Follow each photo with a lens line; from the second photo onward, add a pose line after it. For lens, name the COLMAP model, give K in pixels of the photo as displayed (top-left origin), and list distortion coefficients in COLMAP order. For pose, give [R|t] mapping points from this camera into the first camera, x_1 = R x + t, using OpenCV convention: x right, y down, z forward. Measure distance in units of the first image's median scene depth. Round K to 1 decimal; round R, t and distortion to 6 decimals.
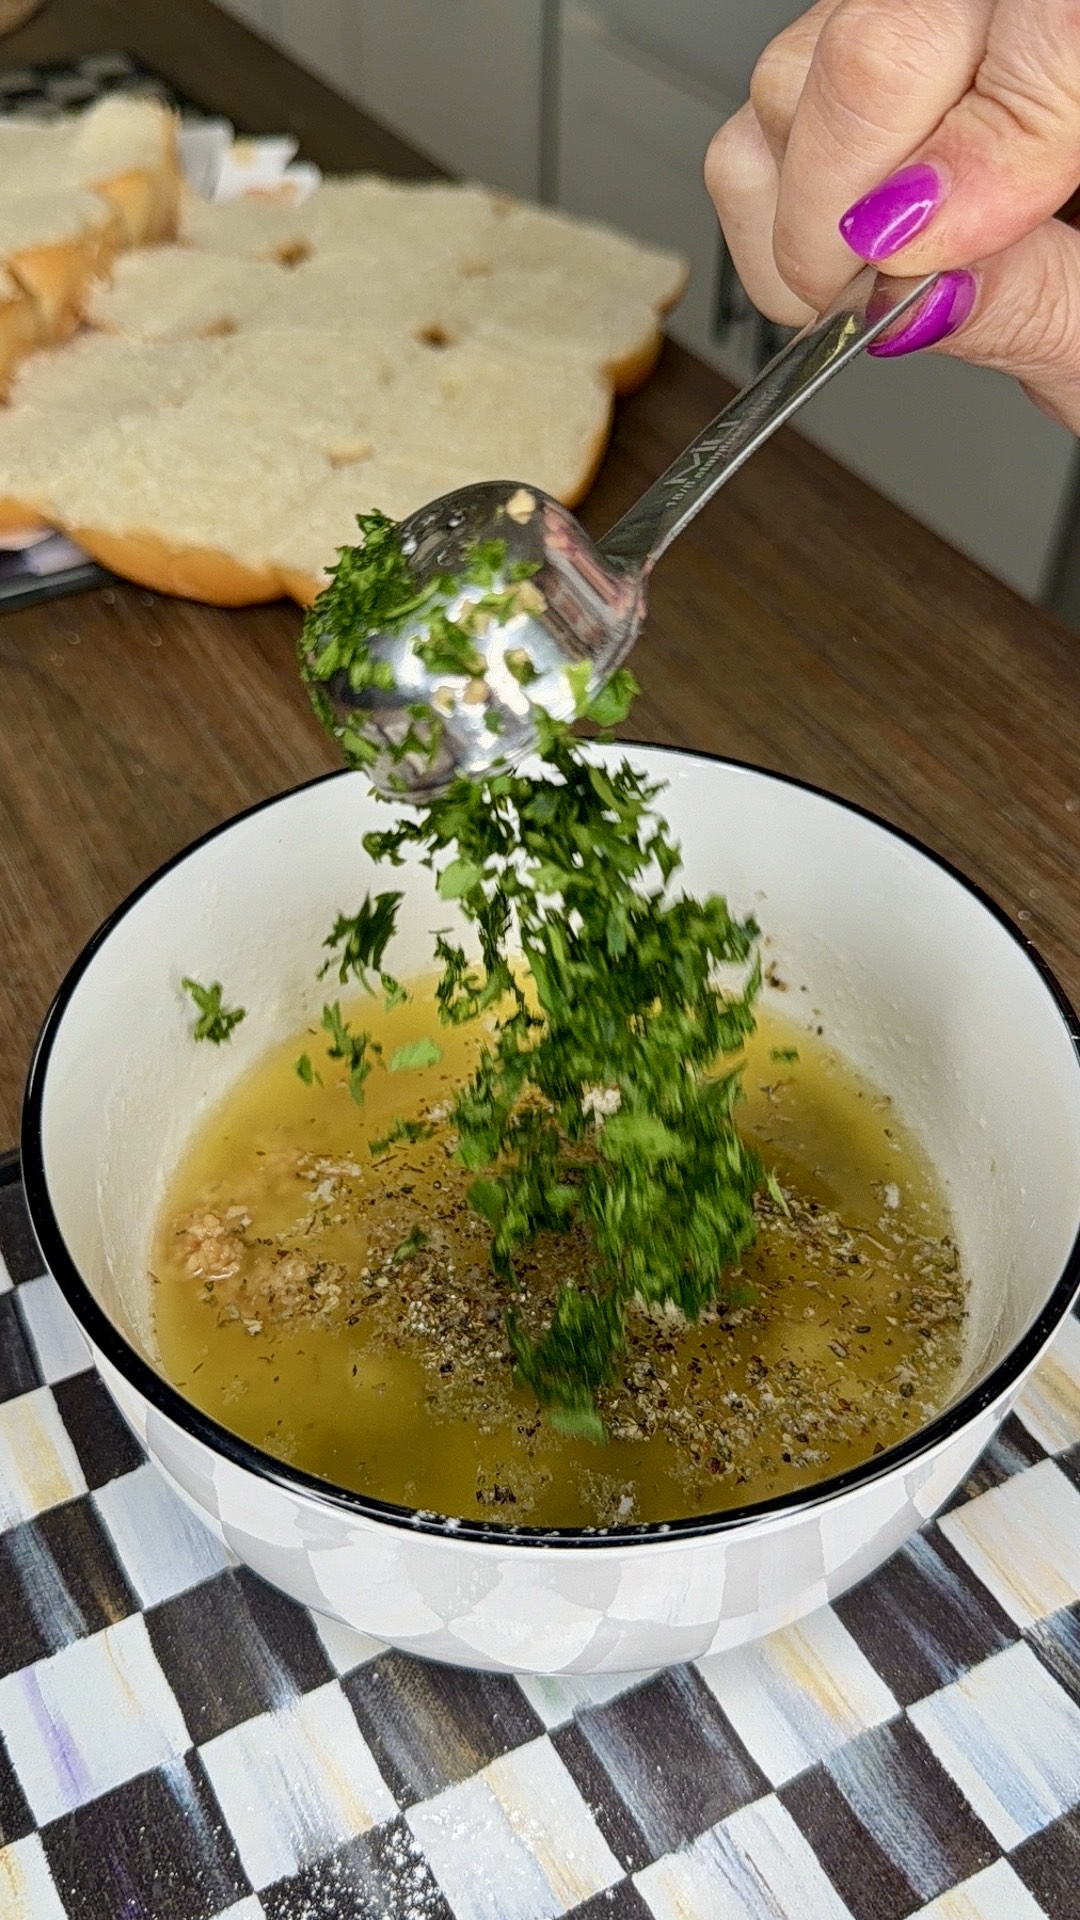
lens RADIAL K [[1747.3, 0, 536.6], [0, 1747.3, 920.3], [0, 0, 1]] dist [-0.016469, -0.076661]
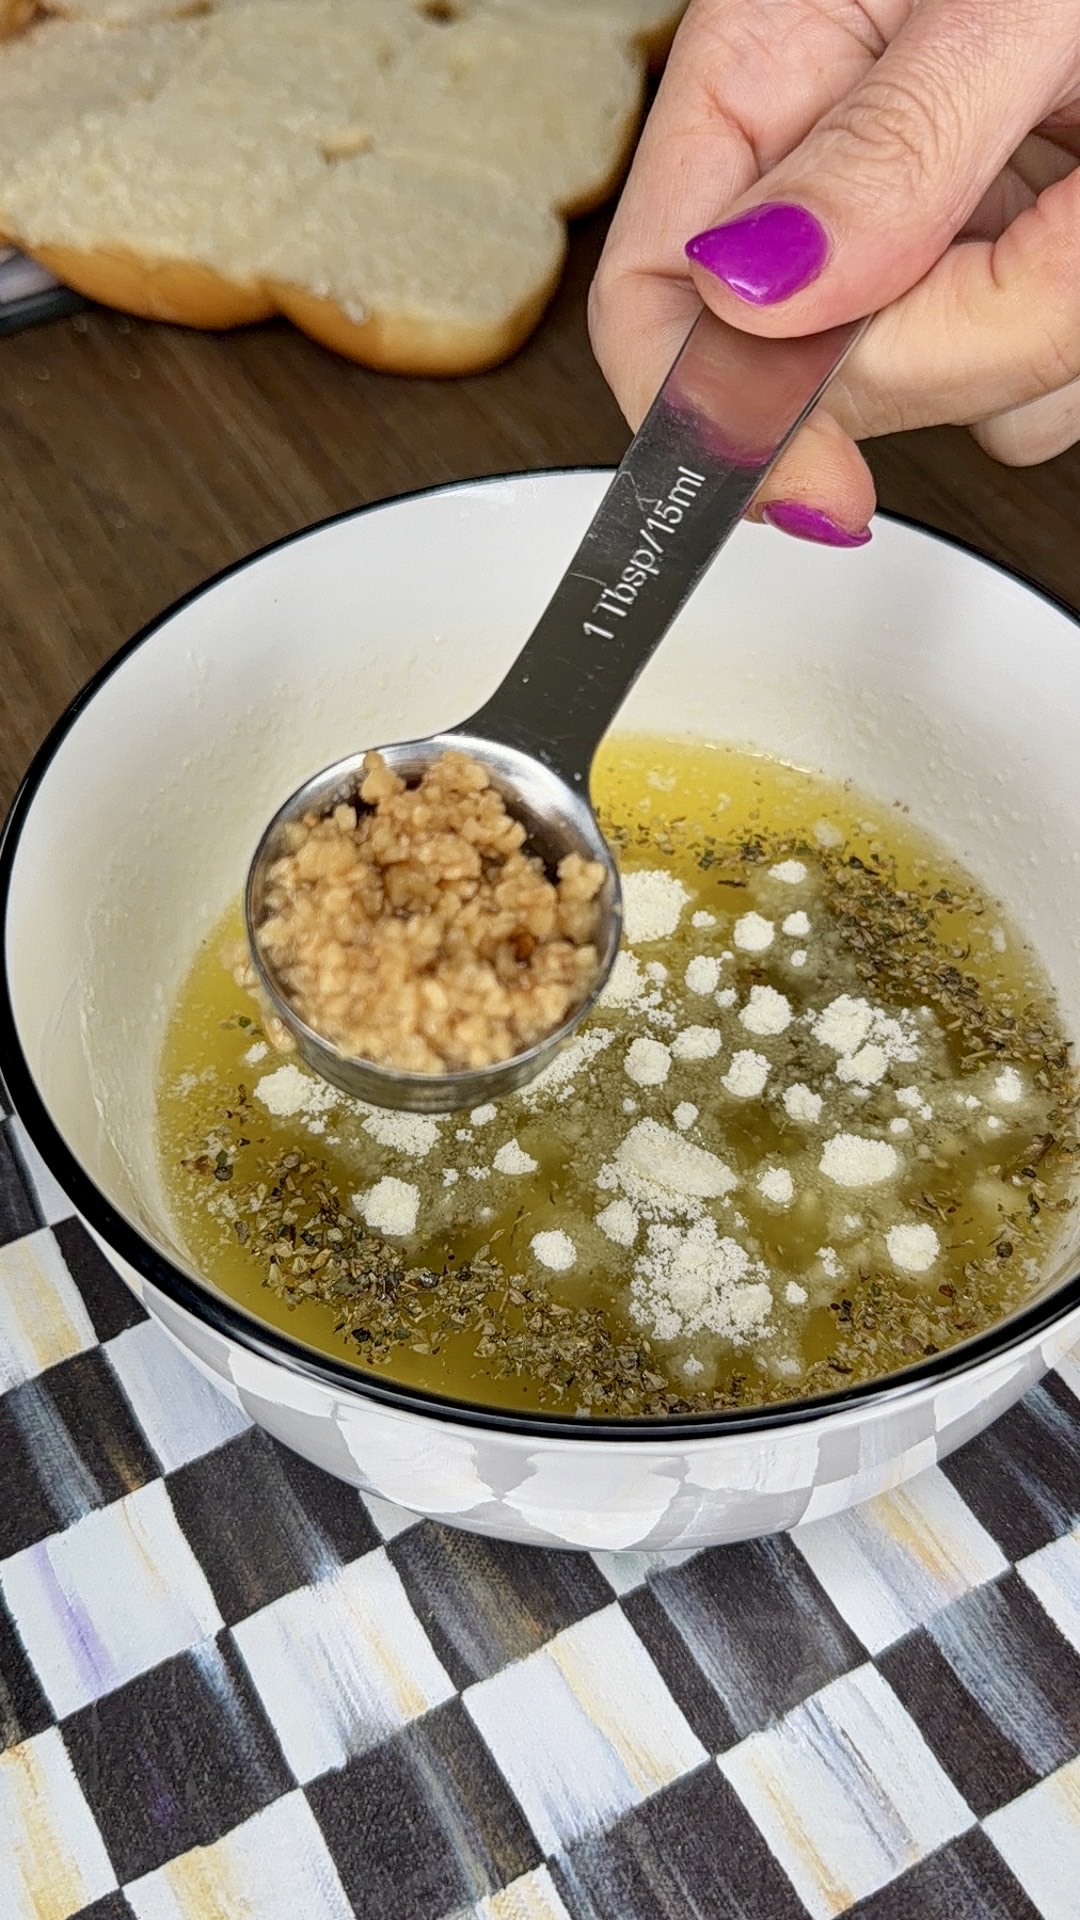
lens RADIAL K [[1756.0, 0, 553.8], [0, 1756.0, 932.4], [0, 0, 1]] dist [-0.059791, 0.000000]
pose [[0.999657, -0.024675, -0.008804, -0.010236], [0.025702, 0.988791, 0.147079, -0.008104], [0.005076, -0.147255, 0.989085, 0.152884]]
